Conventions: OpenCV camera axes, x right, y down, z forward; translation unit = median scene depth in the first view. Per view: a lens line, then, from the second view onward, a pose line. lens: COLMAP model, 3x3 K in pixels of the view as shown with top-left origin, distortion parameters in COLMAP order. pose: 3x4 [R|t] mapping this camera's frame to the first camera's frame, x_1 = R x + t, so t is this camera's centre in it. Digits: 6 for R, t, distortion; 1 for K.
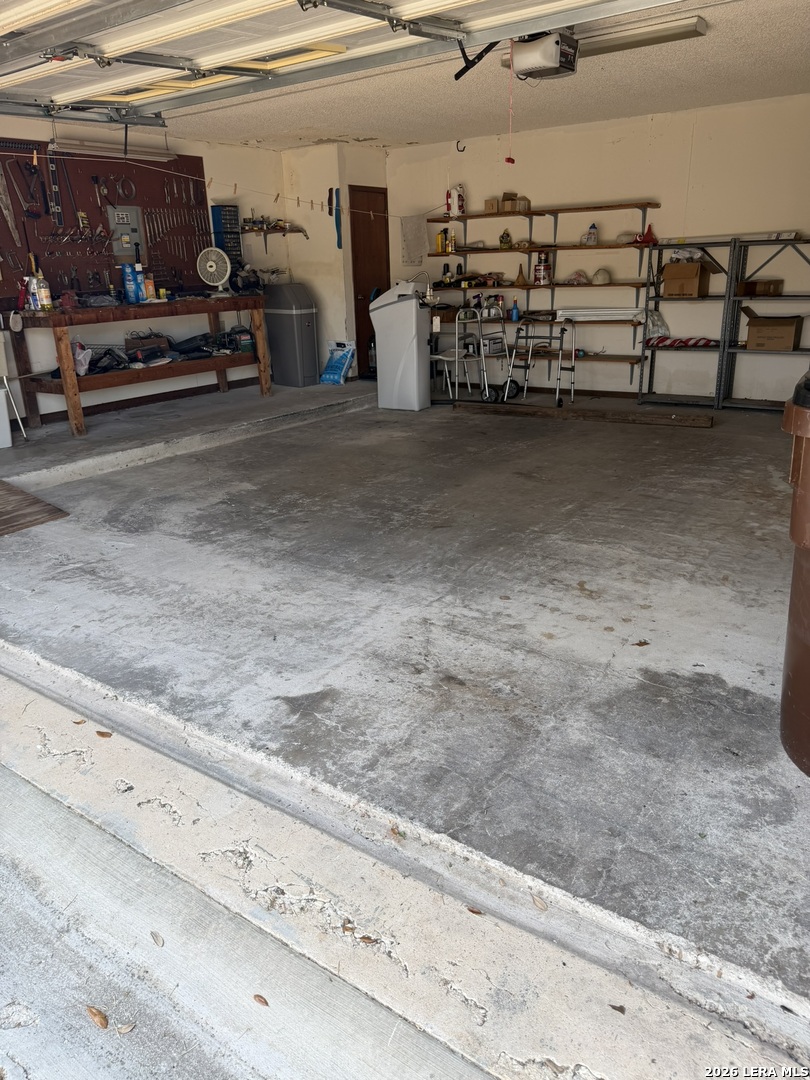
lens RADIAL K [[771.9, 0, 404.0], [0, 771.9, 543.6], [0, 0, 1]] dist [0.062647, -0.086411]
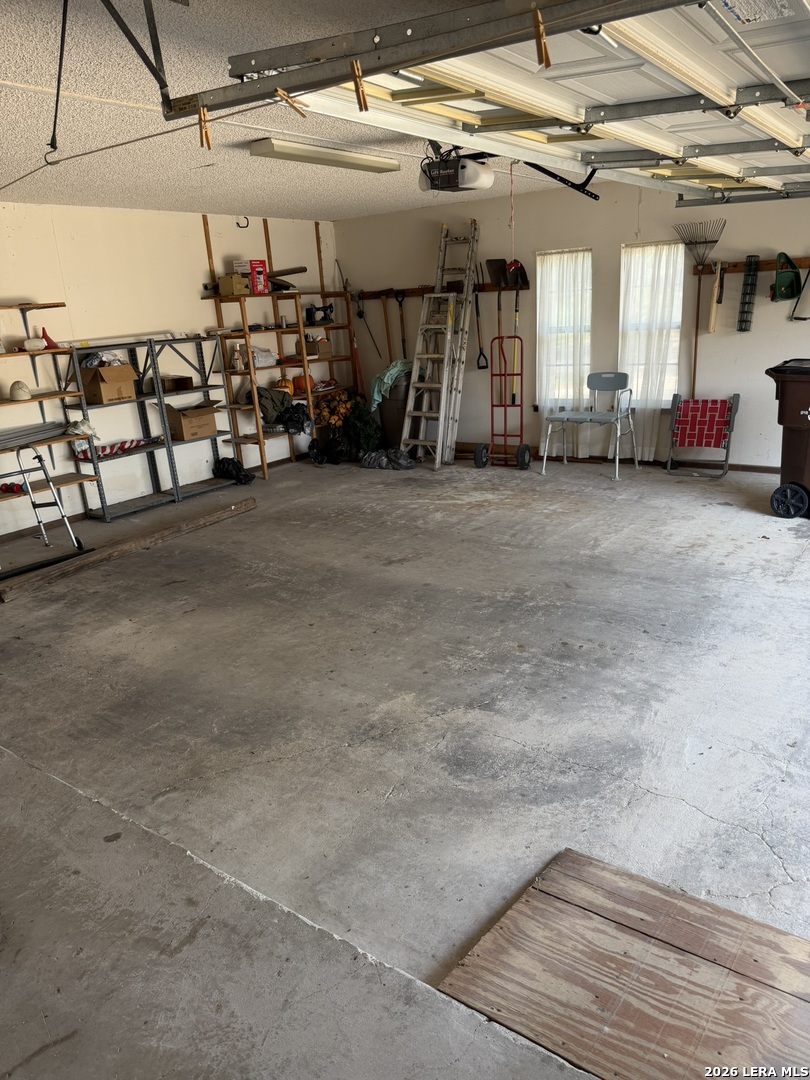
lens RADIAL K [[771.9, 0, 408.6], [0, 771.9, 539.3], [0, 0, 1]] dist [0.062647, -0.086411]
pose [[-0.005508, -0.258141, 0.966091, -0.848721], [0.395662, 0.886703, 0.239185, -0.370267], [-0.918380, 0.383563, 0.097253, 0.949362]]
